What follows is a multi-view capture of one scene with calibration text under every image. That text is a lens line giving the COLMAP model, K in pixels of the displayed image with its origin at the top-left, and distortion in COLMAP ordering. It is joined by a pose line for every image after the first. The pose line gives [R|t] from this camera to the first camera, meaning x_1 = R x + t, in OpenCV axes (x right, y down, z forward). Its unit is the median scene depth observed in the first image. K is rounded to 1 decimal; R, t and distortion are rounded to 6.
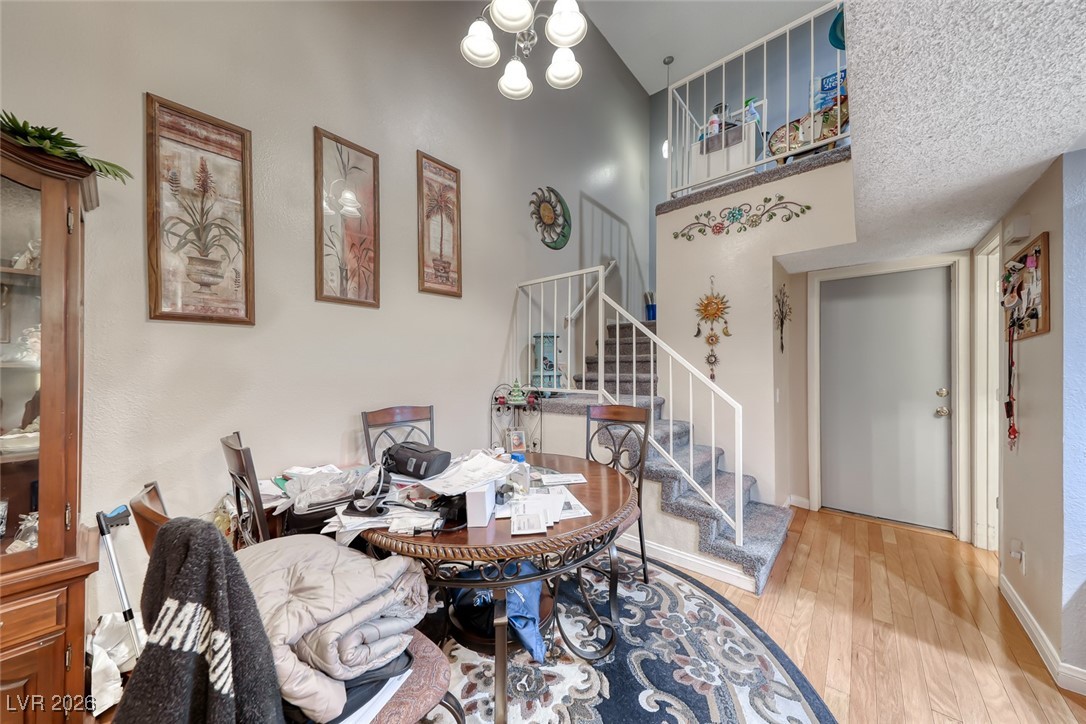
lens RADIAL K [[365.5, 0, 539.6], [0, 365.5, 364.8], [0, 0, 1]] dist [0.017884, -0.000817]
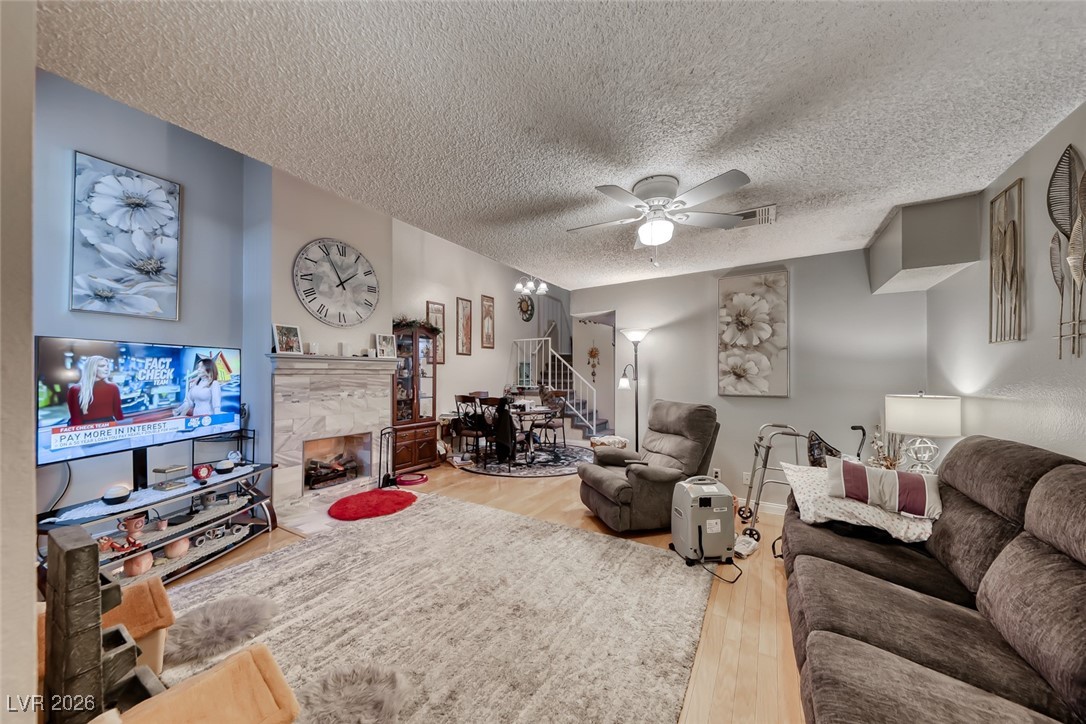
lens RADIAL K [[365.5, 0, 527.3], [0, 365.5, 373.4], [0, 0, 1]] dist [0.017884, -0.000817]
pose [[0.990853, 0.001843, 0.134932, -0.326816], [-0.002963, 0.999963, 0.008100, -0.038362], [-0.134912, -0.008426, 0.990822, -1.486014]]
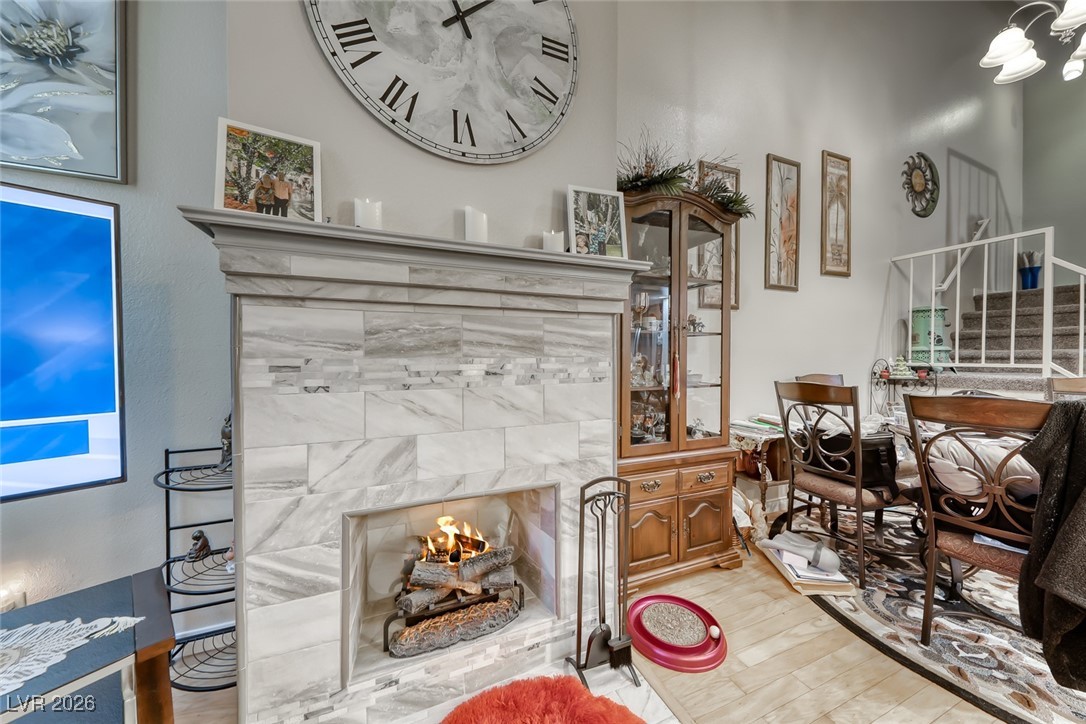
lens RADIAL K [[365.5, 0, 549.3], [0, 365.5, 356.9], [0, 0, 1]] dist [0.017884, -0.000817]
pose [[0.905130, 0.000772, -0.425134, -0.553142], [0.004888, 0.999913, 0.012222, 0.033966], [0.425106, -0.013140, 0.905048, -0.366381]]
